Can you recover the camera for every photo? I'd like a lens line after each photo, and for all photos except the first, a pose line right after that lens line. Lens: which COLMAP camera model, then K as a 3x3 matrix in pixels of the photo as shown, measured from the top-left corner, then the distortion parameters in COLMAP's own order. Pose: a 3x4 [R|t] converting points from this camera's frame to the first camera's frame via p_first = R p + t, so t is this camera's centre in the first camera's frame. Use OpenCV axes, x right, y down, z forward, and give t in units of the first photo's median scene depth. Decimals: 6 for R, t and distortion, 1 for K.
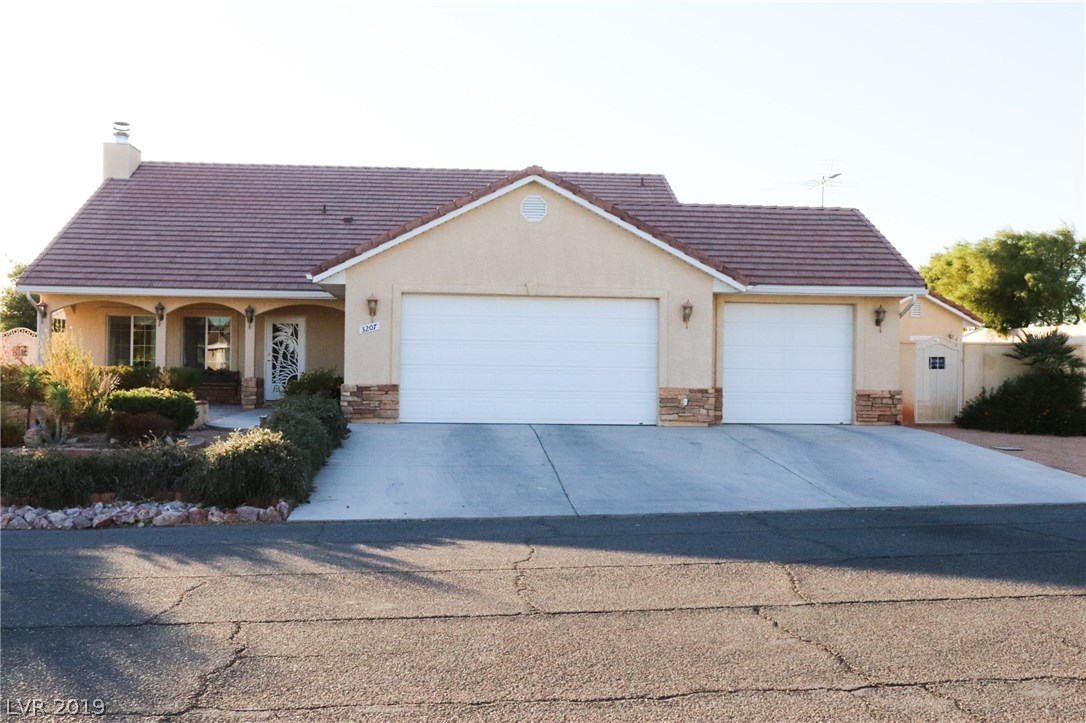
lens RADIAL K [[1190.8, 0, 543.2], [0, 1190.8, 363.3], [0, 0, 1]] dist [-0.033650, 0.000000]
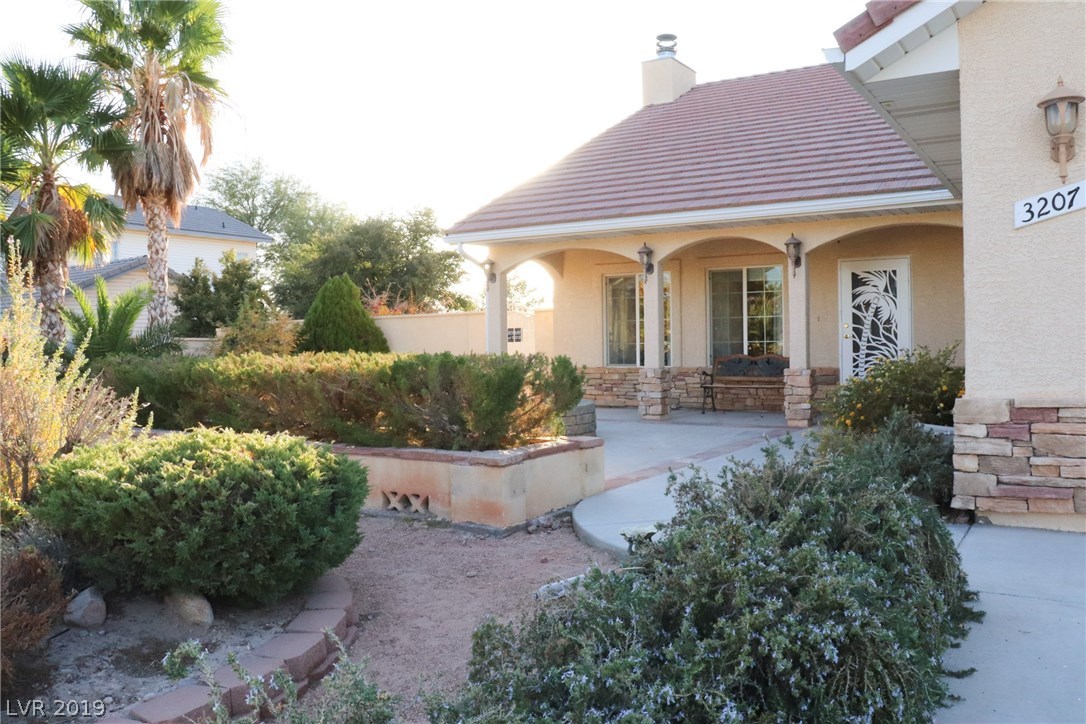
lens RADIAL K [[903.3, 0, 541.7], [0, 903.3, 367.4], [0, 0, 1]] dist [-0.170057, 0.130662]
pose [[0.795467, -0.013210, -0.605853, -0.089424], [0.025768, 0.999595, 0.012038, 0.003363], [0.605449, -0.025187, 0.795486, 0.572672]]
